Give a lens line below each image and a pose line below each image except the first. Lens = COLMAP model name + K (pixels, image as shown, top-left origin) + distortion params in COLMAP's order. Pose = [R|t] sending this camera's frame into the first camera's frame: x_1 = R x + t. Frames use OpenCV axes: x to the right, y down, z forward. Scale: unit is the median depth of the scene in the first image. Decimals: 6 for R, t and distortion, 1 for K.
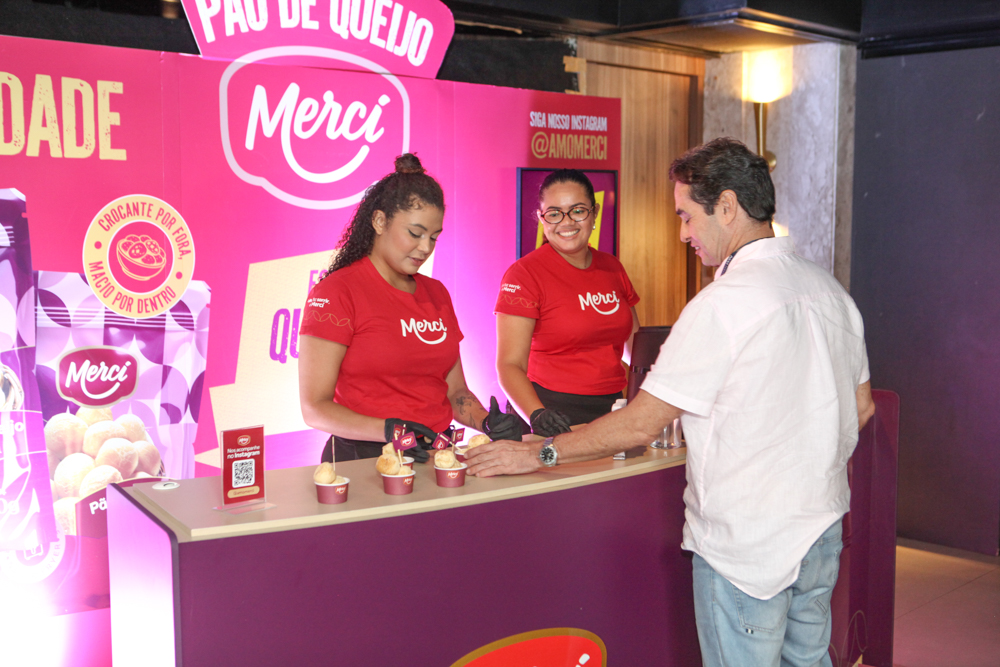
lens RADIAL K [[1243.0, 0, 499.8], [0, 1243.0, 330.7], [0, 0, 1]] dist [0.004758, 0.000000]
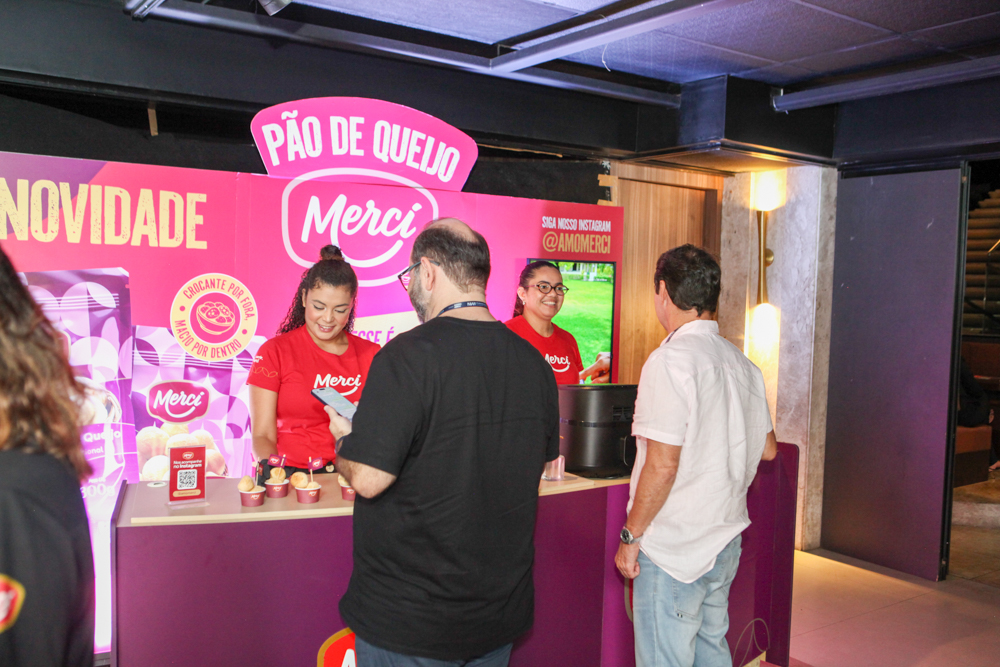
lens RADIAL K [[926.9, 0, 500.3], [0, 926.9, 336.4], [0, 0, 1]] dist [-0.053002, 0.000000]
pose [[0.982505, 0.036151, -0.182695, 0.190621], [-0.043459, 0.998401, -0.036155, -0.012996], [0.181096, 0.043462, 0.982505, 0.034702]]
